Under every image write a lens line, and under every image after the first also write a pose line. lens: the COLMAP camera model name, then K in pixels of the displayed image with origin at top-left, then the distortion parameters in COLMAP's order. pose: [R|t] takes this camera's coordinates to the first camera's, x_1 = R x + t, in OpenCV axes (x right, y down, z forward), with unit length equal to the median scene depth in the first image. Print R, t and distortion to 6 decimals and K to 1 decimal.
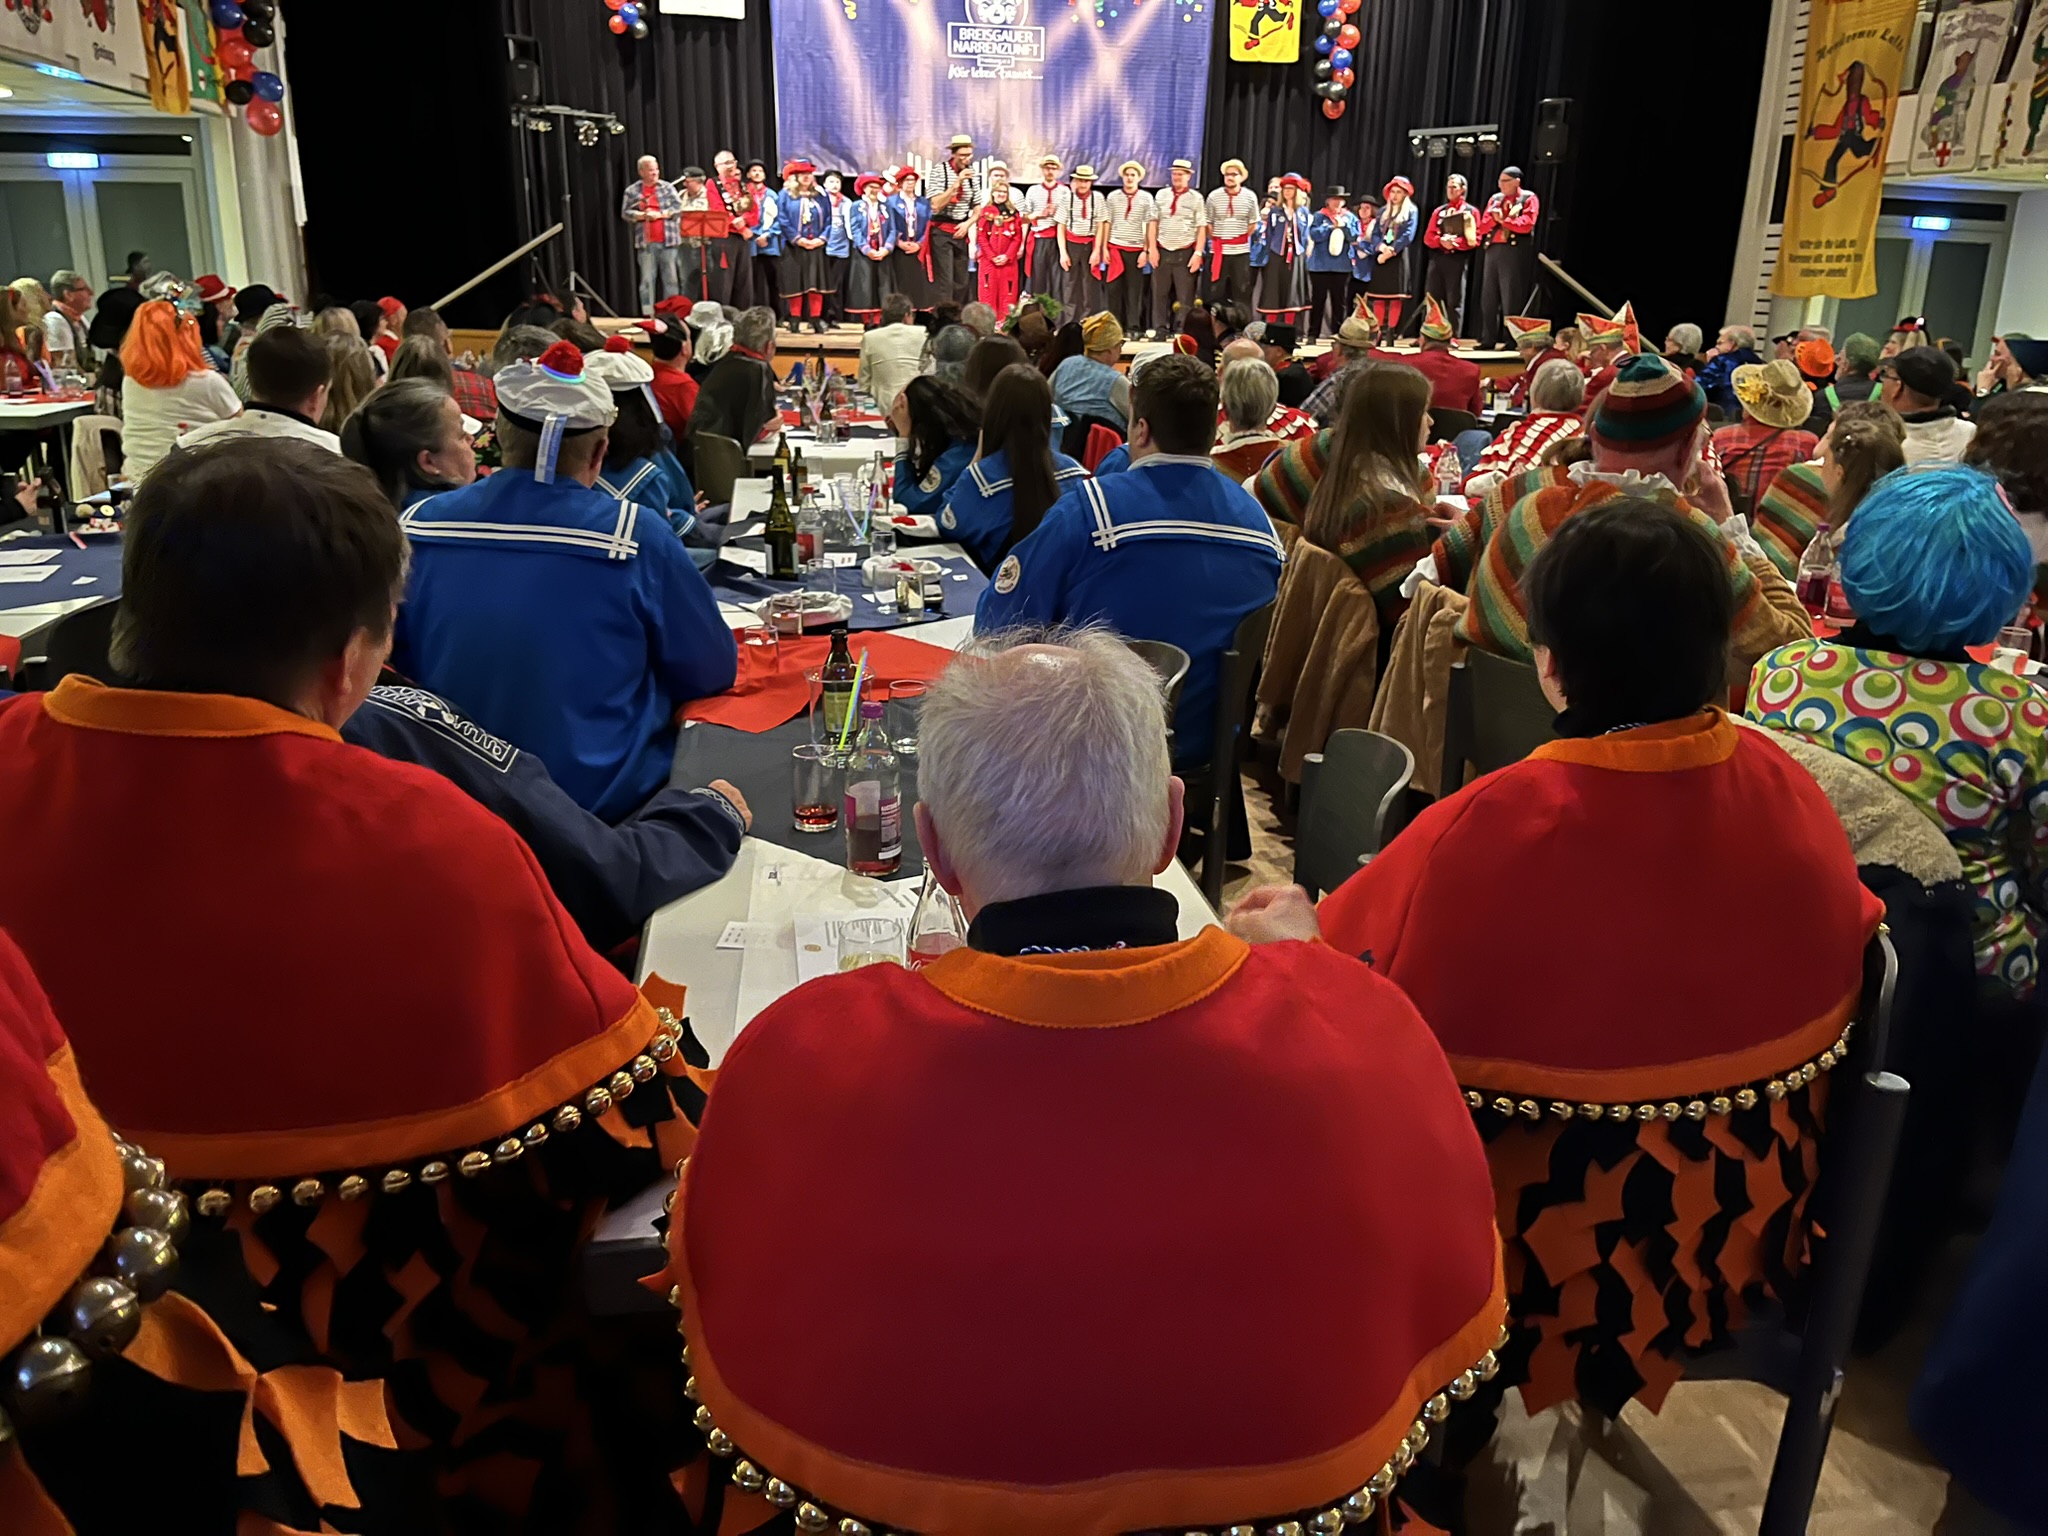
lens RADIAL K [[1558.0, 0, 1043.8], [0, 1558.0, 751.0], [0, 0, 1]] dist [0.116714, -0.166073]
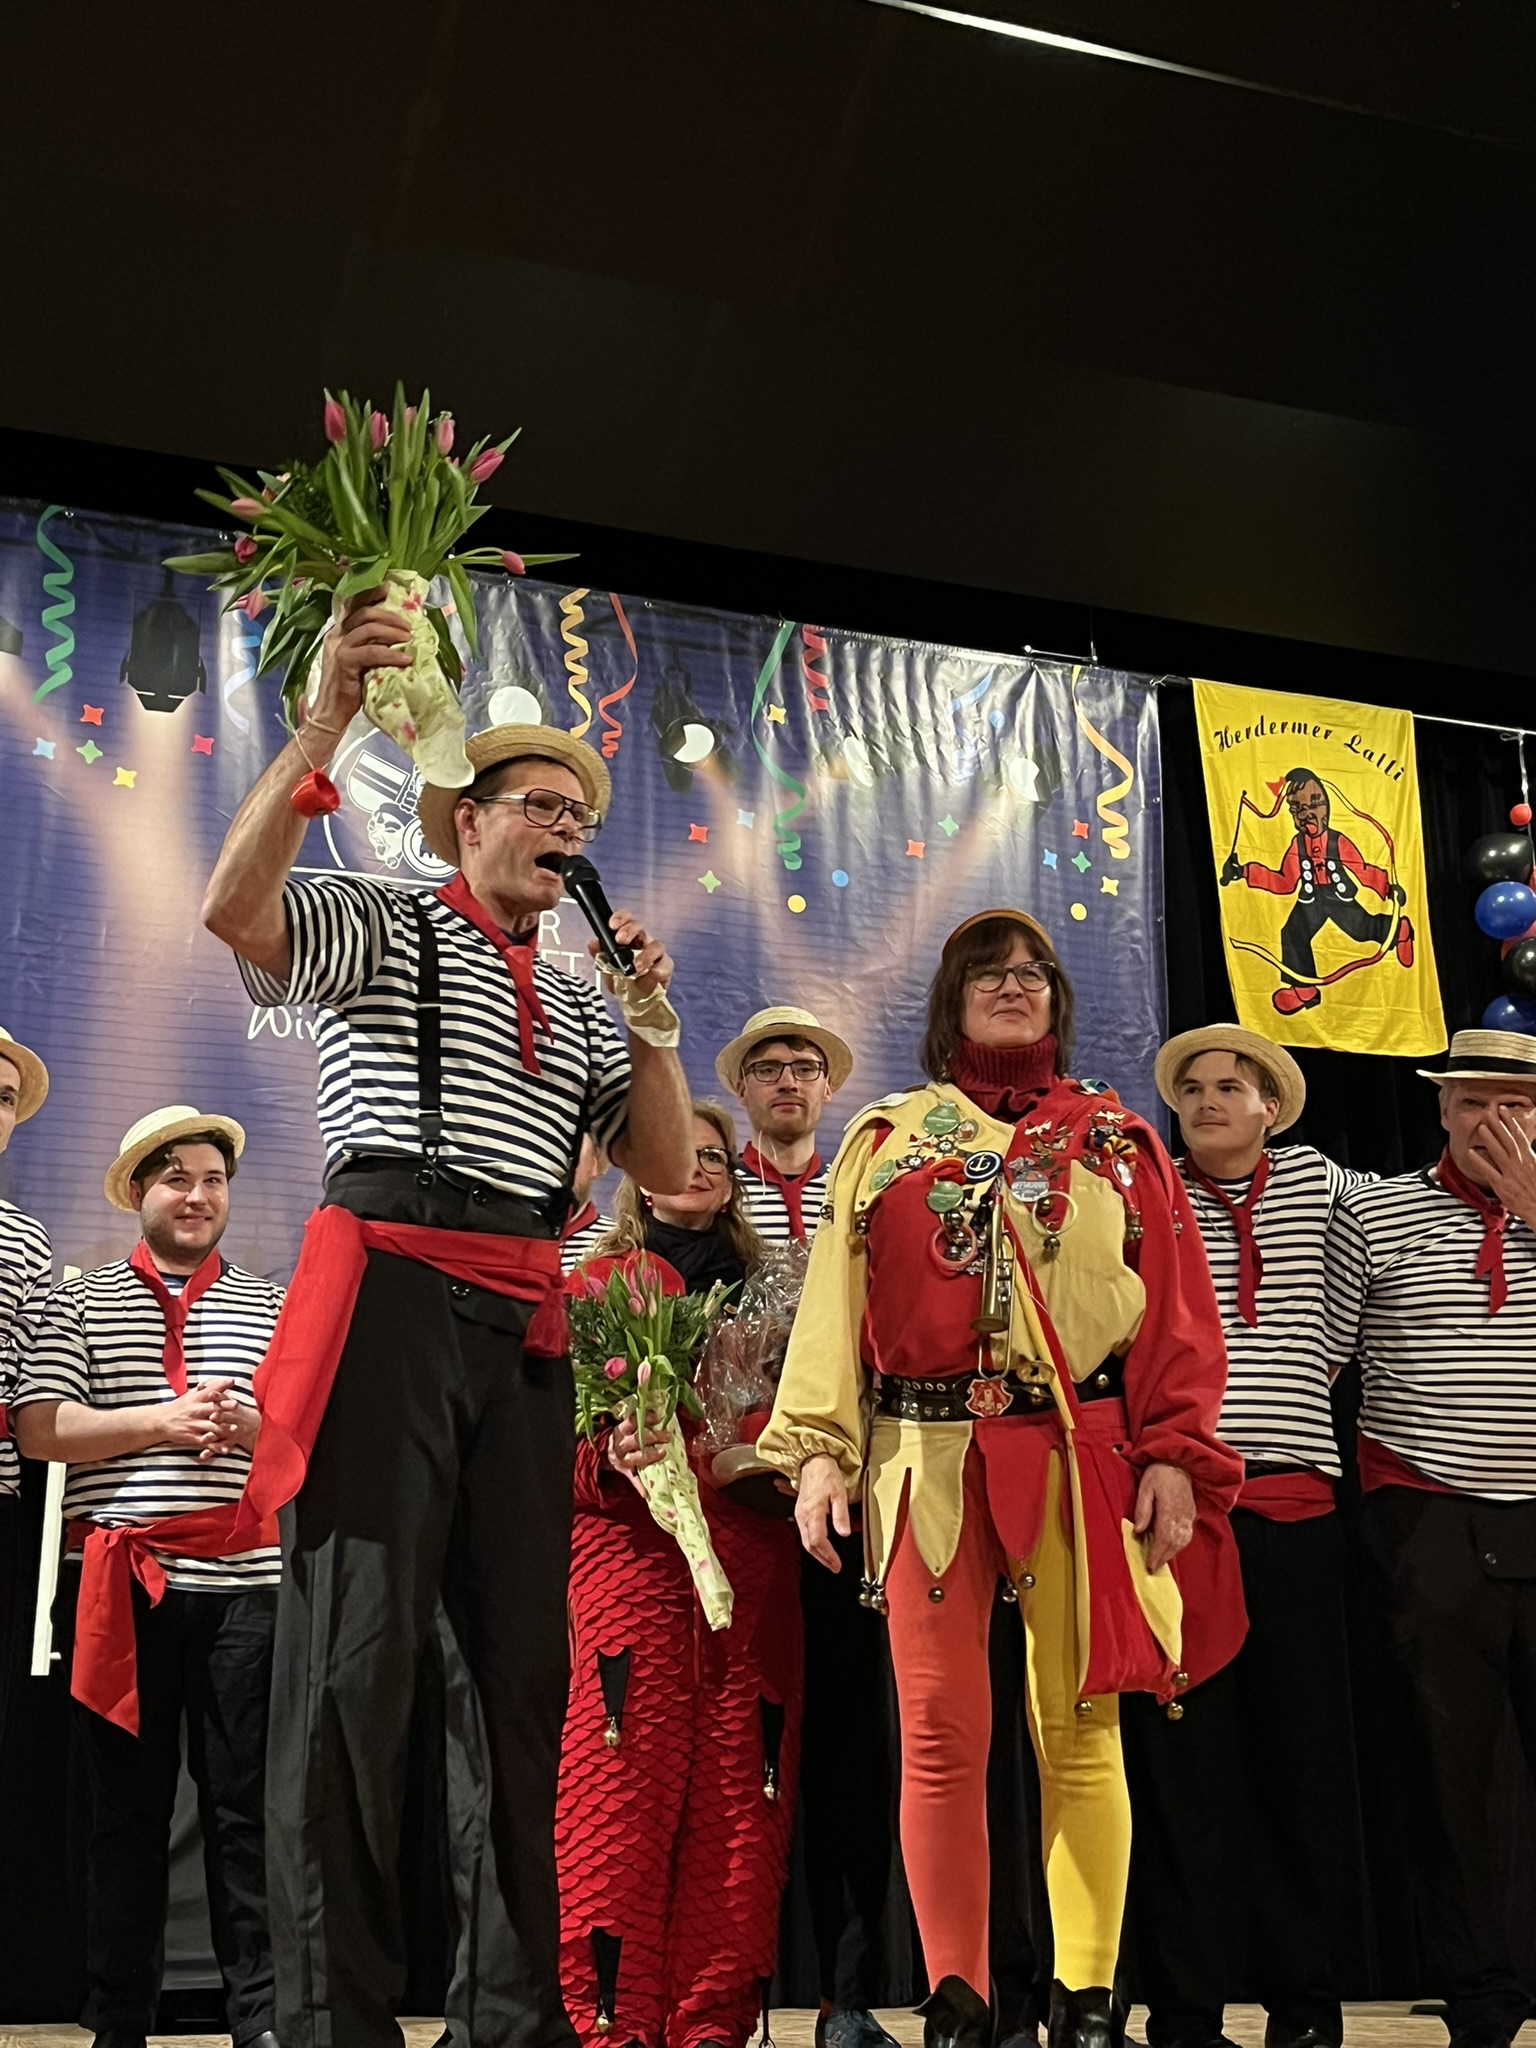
lens RADIAL K [[2719.1, 0, 768.0], [0, 2719.1, 1024.0], [0, 0, 1]] dist [0.101397, -0.010055]
pose [[0.986205, 0.022155, 0.164036, -0.061248], [0.076778, 0.816716, -0.571910, -0.207370], [-0.146642, 0.576615, 0.803748, 0.786418]]
